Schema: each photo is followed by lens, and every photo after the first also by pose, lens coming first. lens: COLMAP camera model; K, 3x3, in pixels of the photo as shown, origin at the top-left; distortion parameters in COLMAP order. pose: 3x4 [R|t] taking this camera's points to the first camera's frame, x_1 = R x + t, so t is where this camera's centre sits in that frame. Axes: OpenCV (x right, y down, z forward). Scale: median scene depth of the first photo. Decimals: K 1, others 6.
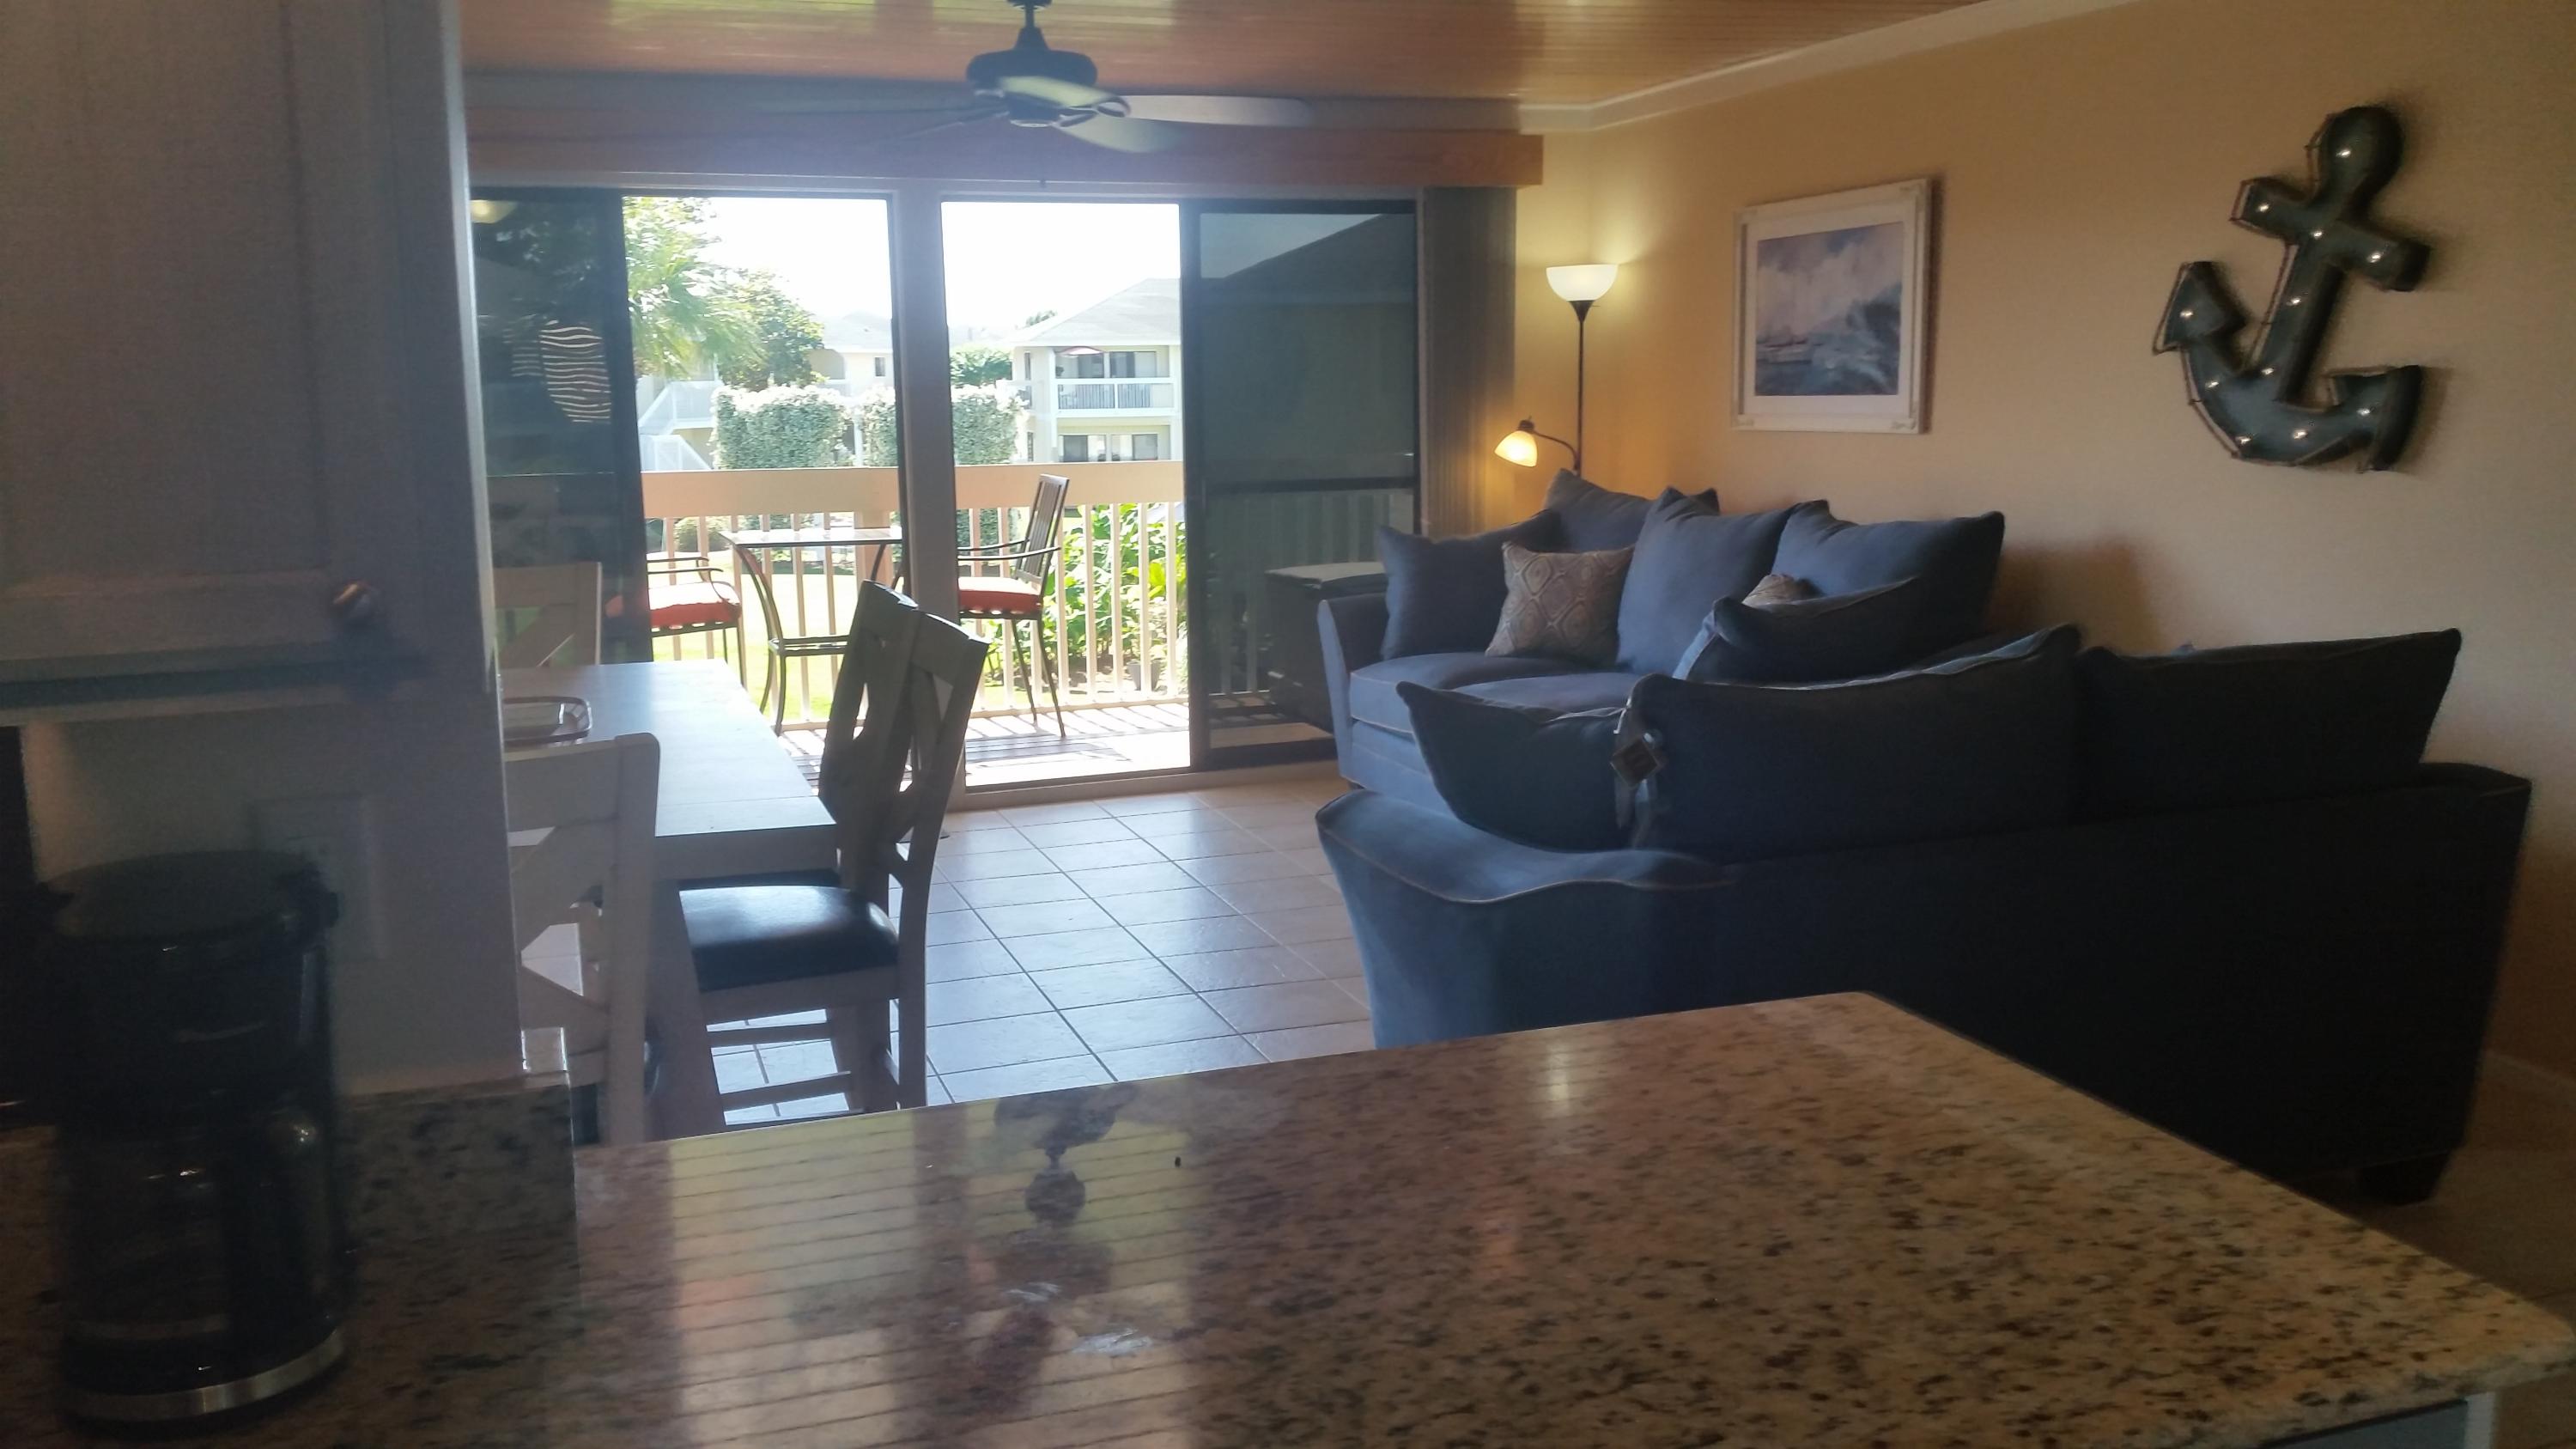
lens RADIAL K [[2093.2, 0, 1299.2], [0, 2093.2, 721.3], [0, 0, 1]] dist [0.190716, -0.468968]
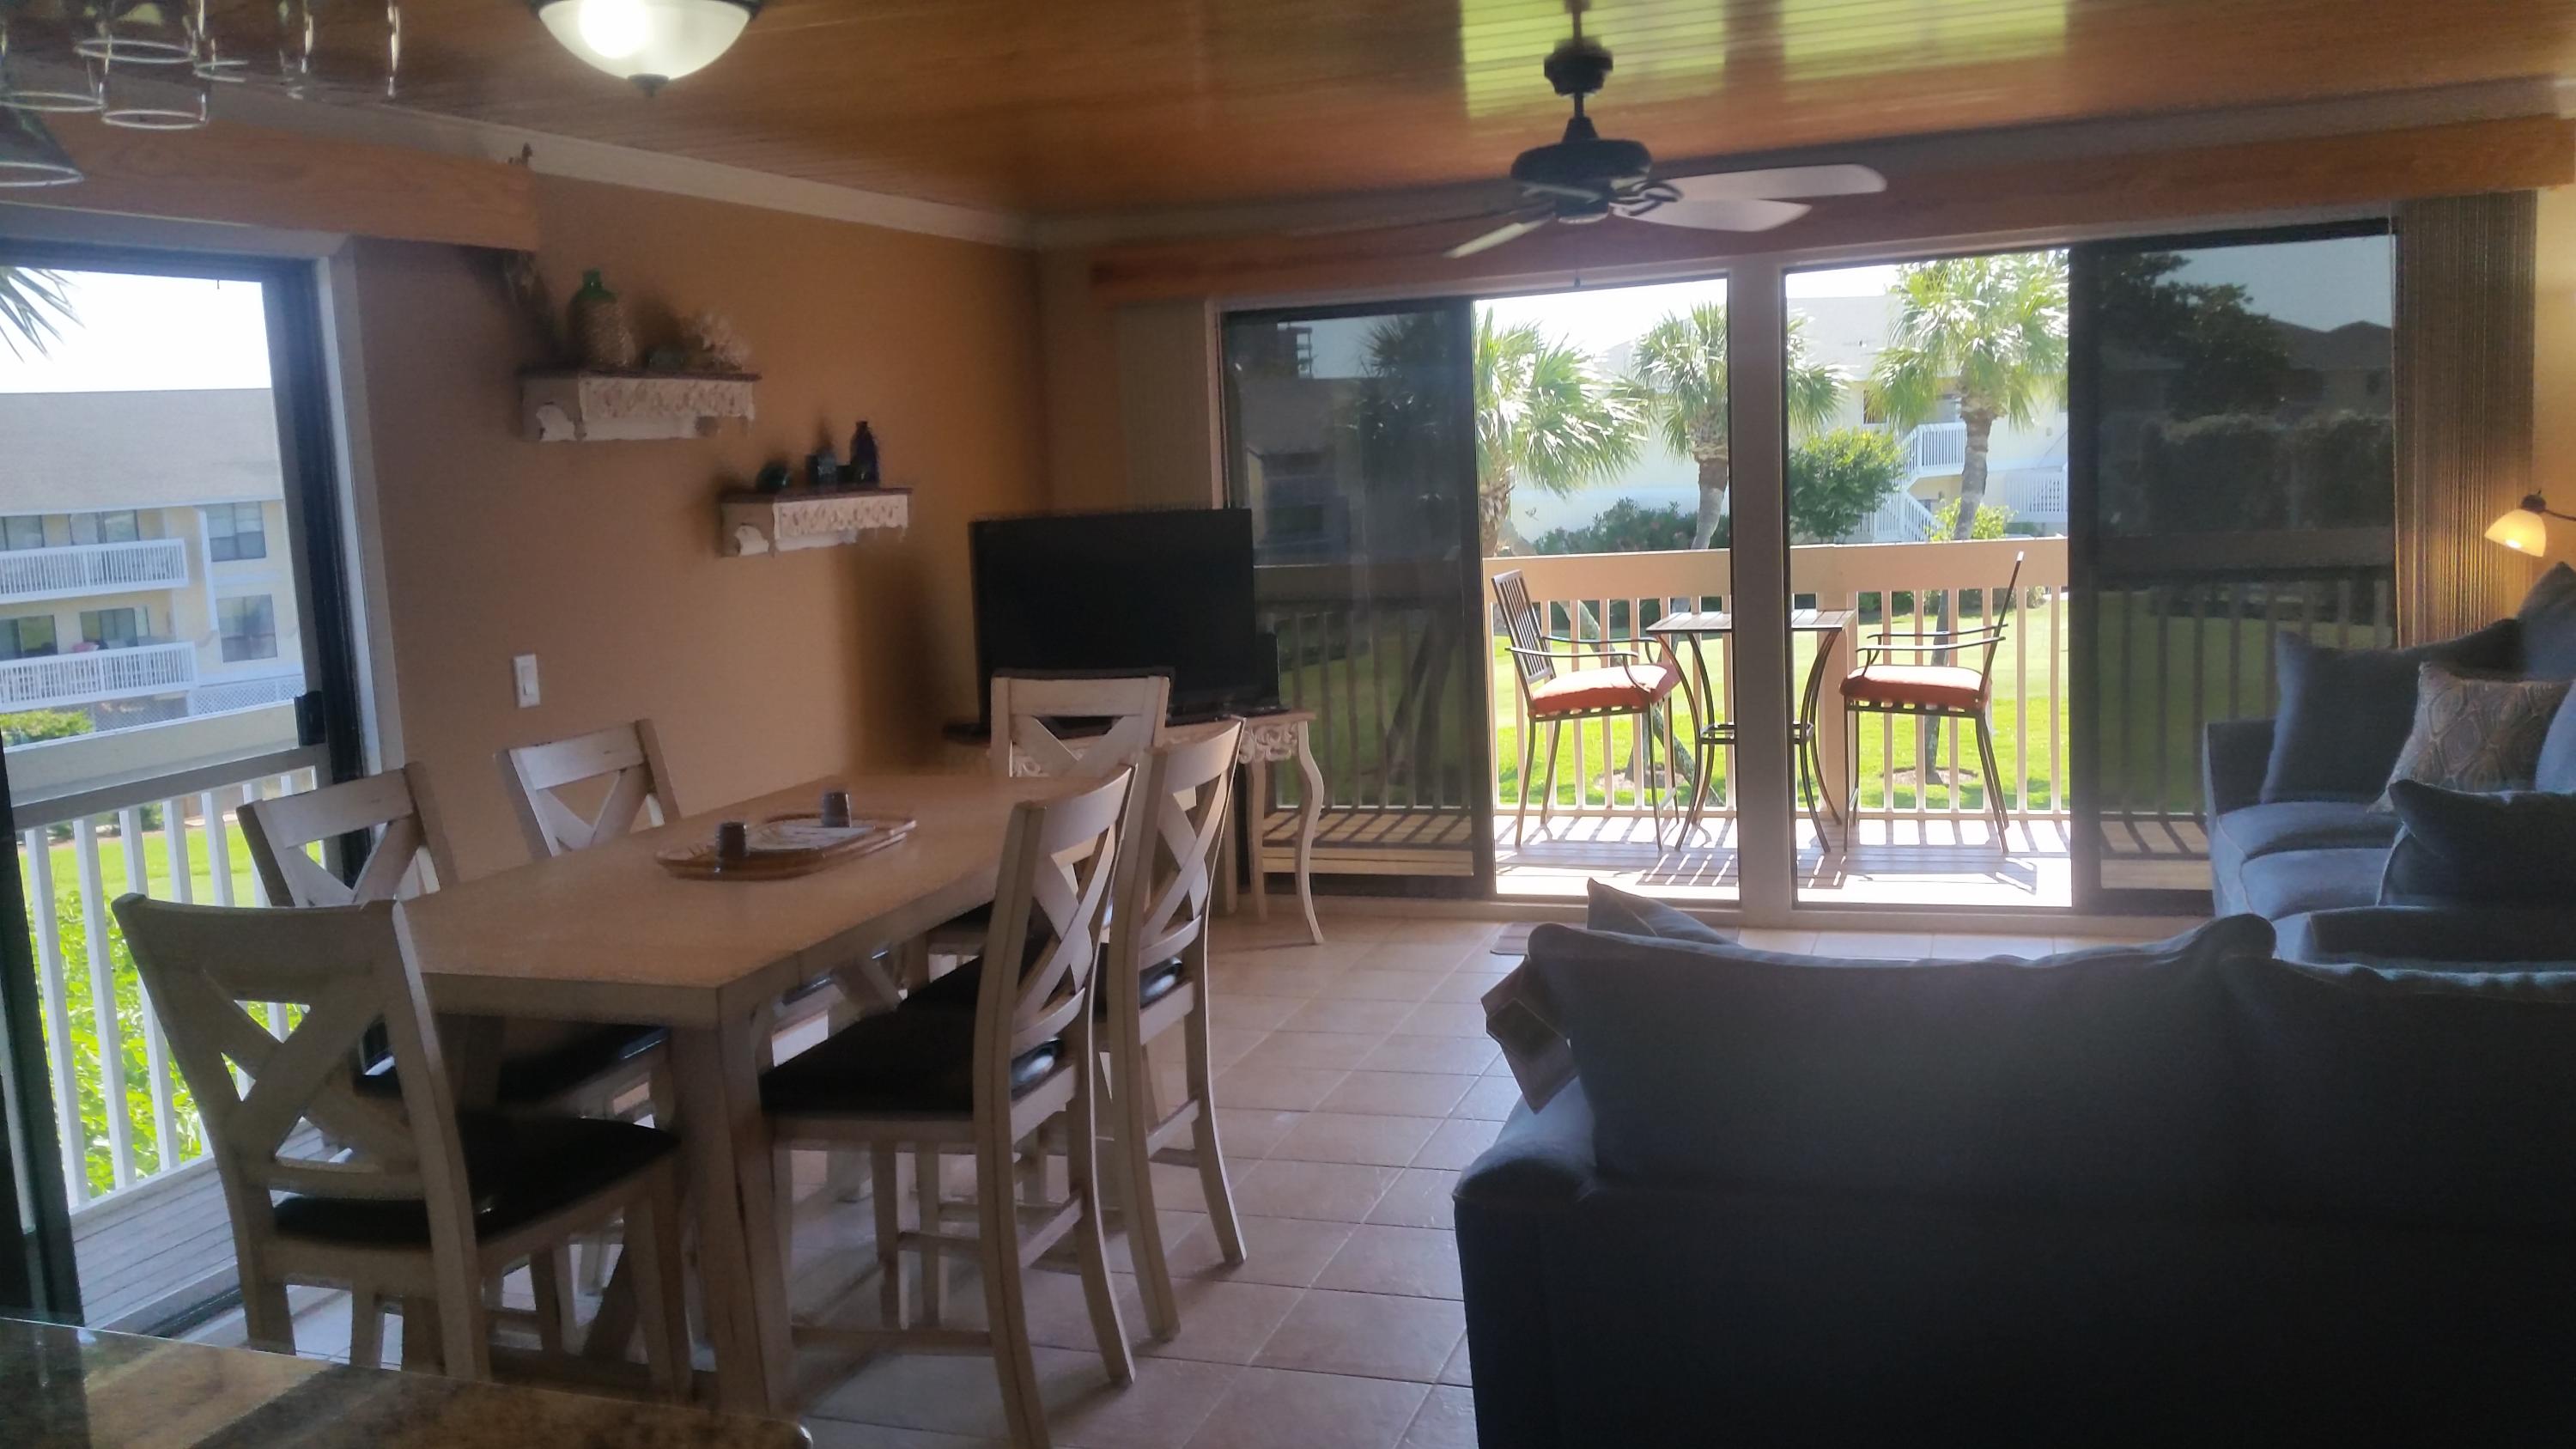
lens RADIAL K [[2143.1, 0, 1288.0], [0, 2143.1, 724.5], [0, 0, 1]] dist [0.002312, -0.000058]
pose [[0.776023, 0.054869, -0.628313, 1.259044], [-0.062706, 0.997985, 0.009704, -0.208304], [0.627580, 0.031868, 0.777900, 0.664084]]
